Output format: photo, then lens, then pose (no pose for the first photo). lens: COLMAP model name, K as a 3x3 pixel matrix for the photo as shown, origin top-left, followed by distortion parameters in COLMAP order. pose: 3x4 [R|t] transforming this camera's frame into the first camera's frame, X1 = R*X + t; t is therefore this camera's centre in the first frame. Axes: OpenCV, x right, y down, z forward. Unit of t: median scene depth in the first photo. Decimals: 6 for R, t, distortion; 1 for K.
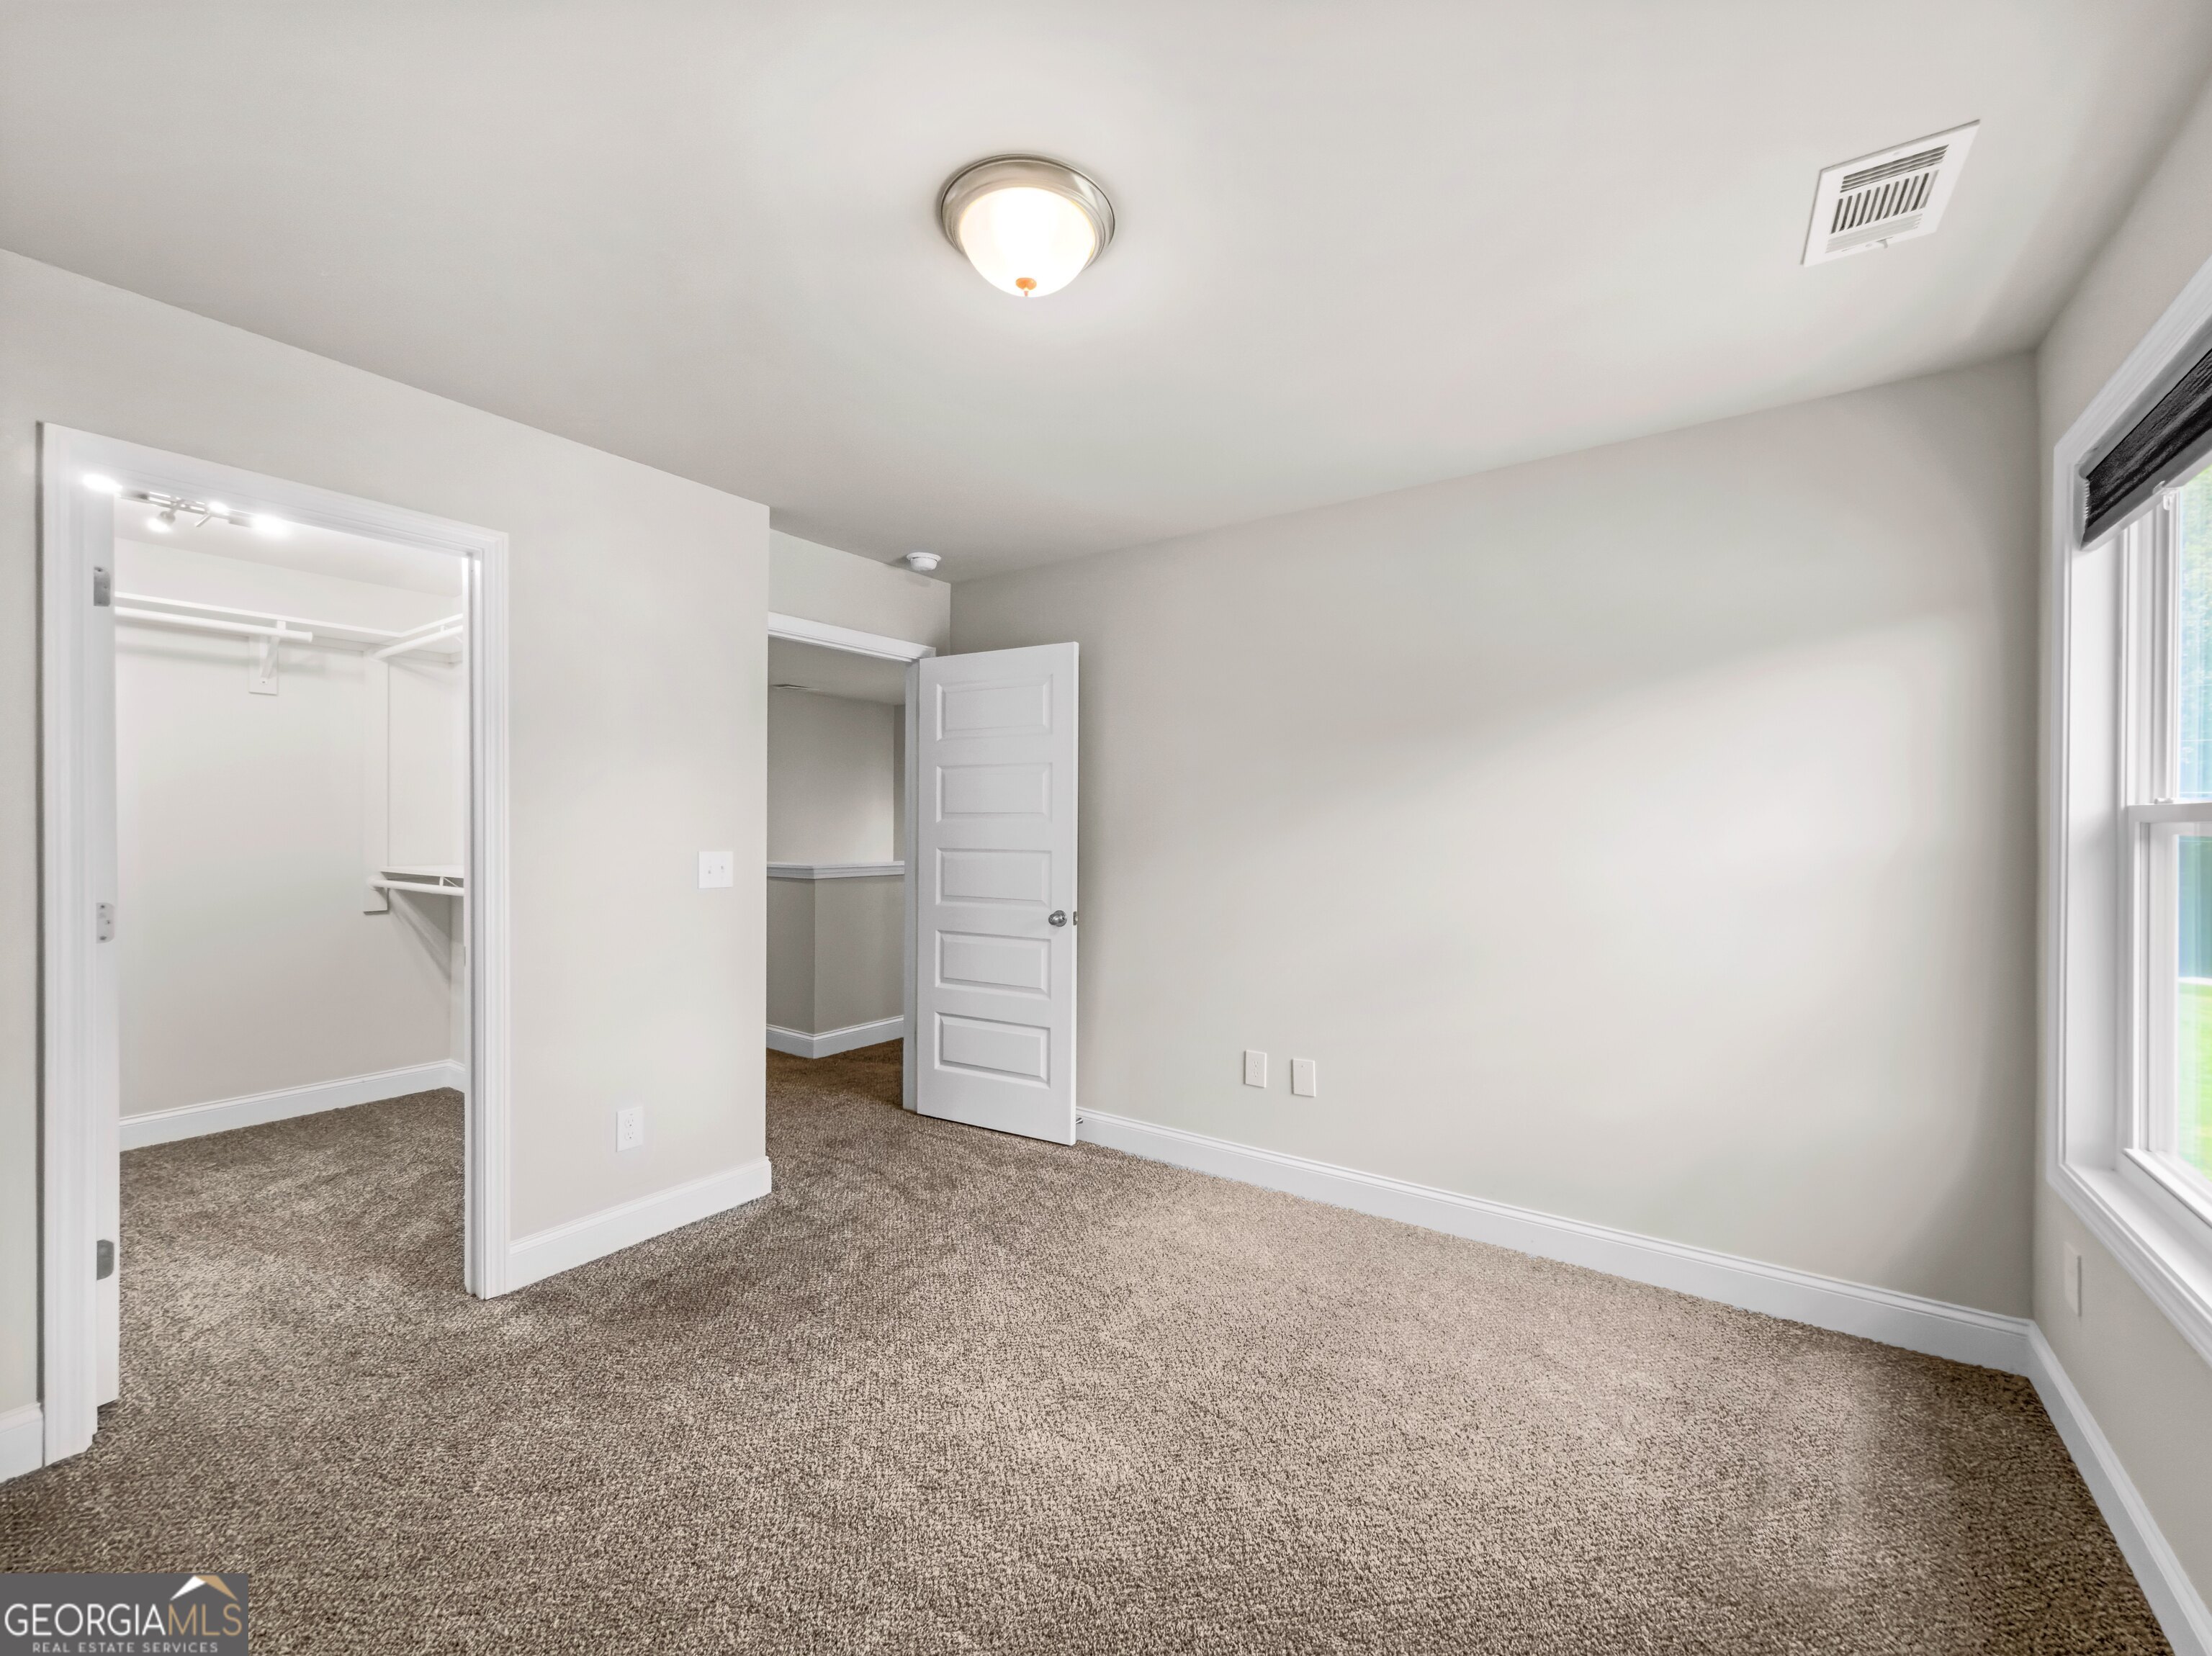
lens RADIAL K [[906.8, 0, 1106.0], [0, 906.8, 828.0], [0, 0, 1]] dist [-0.000692, 0.000179]
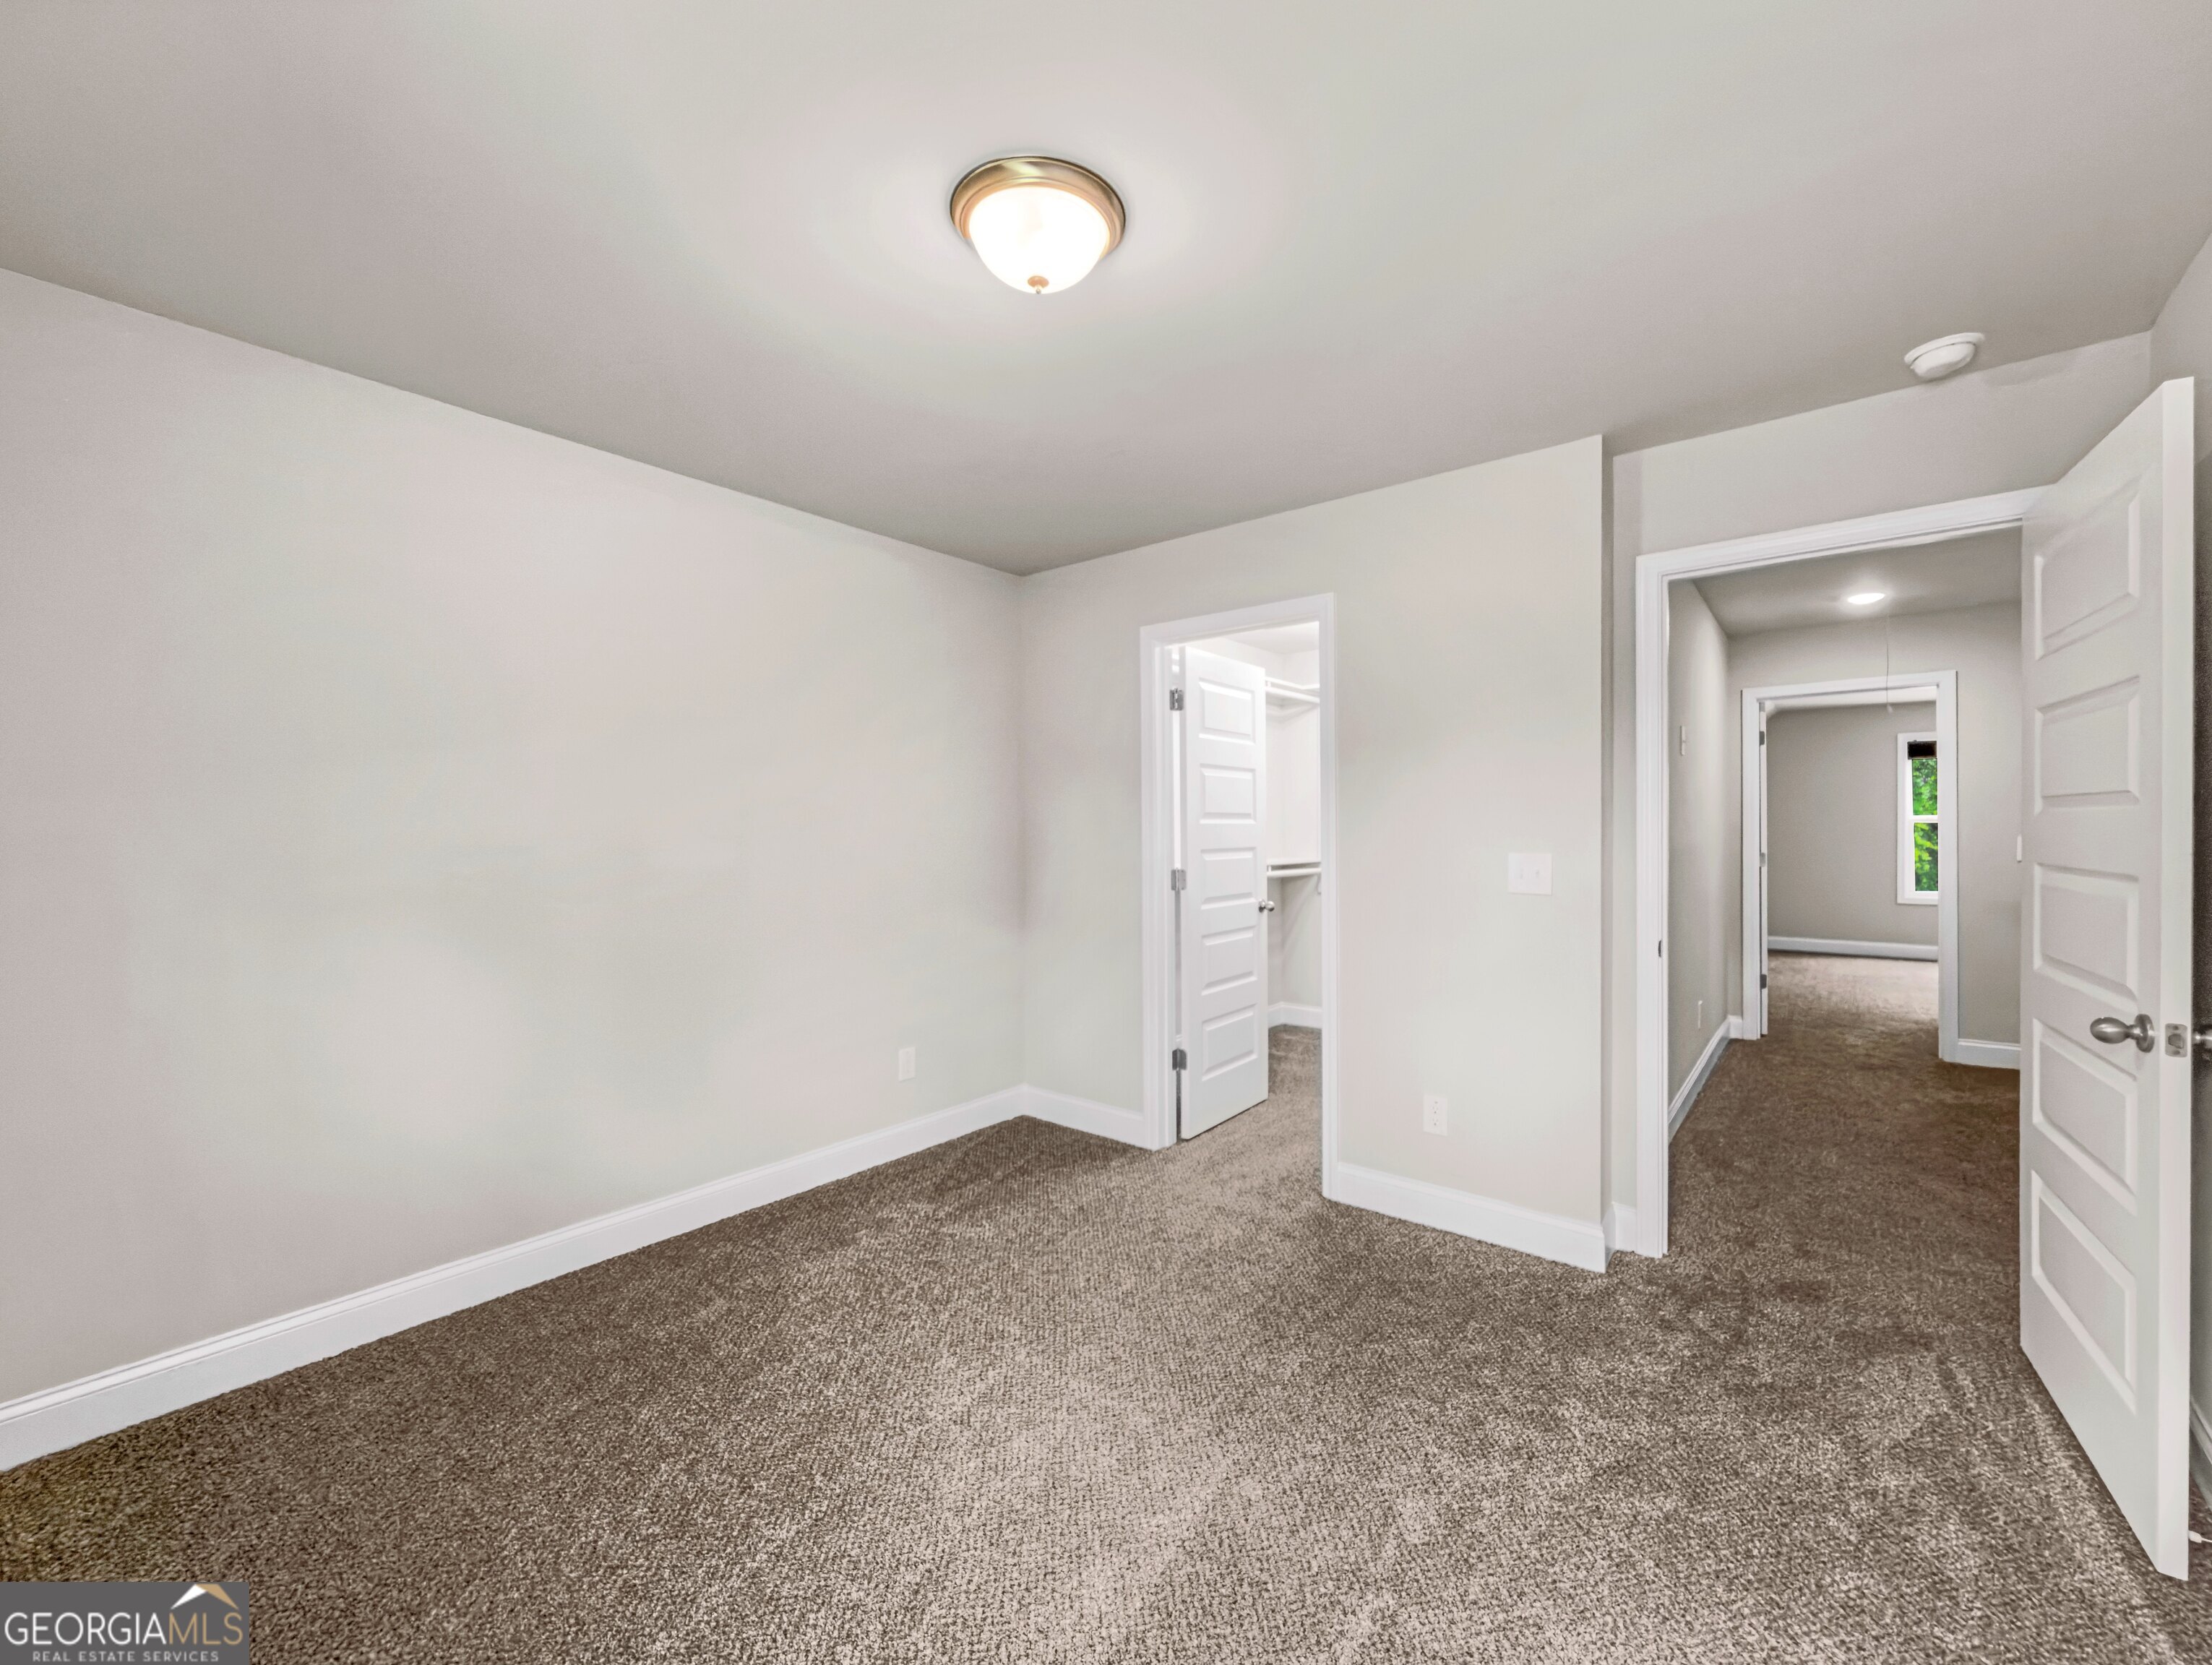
lens RADIAL K [[906.9, 0, 1106.0], [0, 906.9, 832.5], [0, 0, 1]] dist [-0.000692, 0.000179]
pose [[-0.073948, 0.000006, -0.997262, 0.507810], [-0.004456, 0.999990, 0.000336, 0.006650], [0.997252, 0.004469, -0.073948, 0.650616]]
